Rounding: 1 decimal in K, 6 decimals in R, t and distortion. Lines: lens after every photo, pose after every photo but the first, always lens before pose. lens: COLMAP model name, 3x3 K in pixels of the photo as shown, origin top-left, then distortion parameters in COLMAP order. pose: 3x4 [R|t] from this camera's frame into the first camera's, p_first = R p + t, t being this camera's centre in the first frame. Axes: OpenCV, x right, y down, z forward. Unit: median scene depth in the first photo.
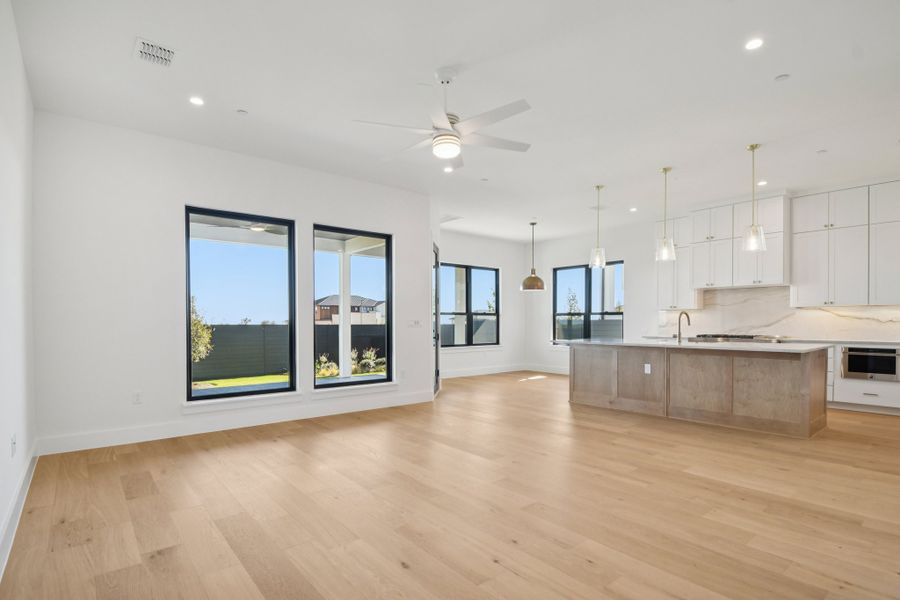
lens RADIAL K [[447.2, 0, 450.5], [0, 447.2, 321.2], [0, 0, 1]] dist [-0.000171, -0.000073]
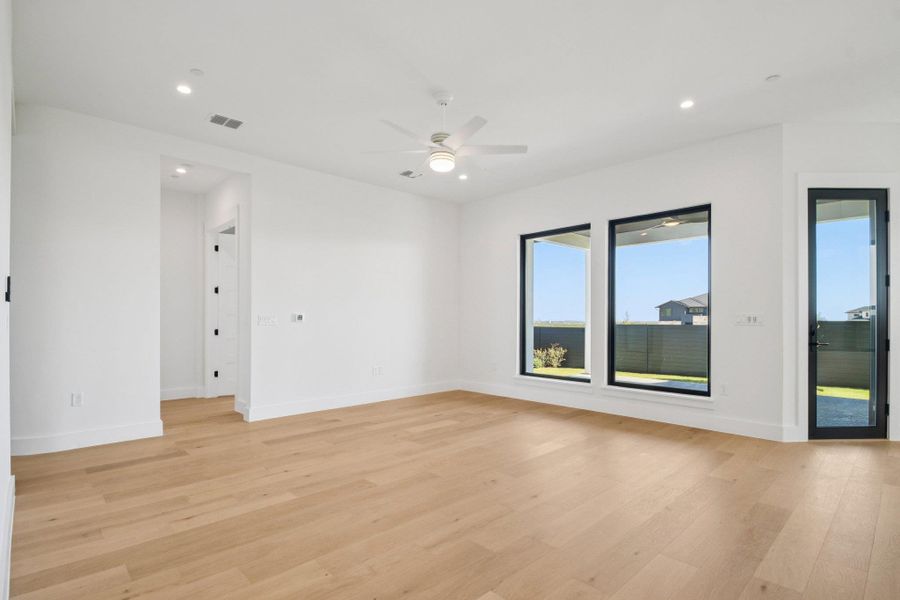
lens RADIAL K [[447.2, 0, 450.5], [0, 447.2, 321.2], [0, 0, 1]] dist [-0.000171, -0.000073]
pose [[0.068990, 0.005015, -0.997605, 0.807979], [0.002596, 0.999983, 0.005207, 0.002842], [0.997614, -0.002949, 0.068976, 0.698562]]
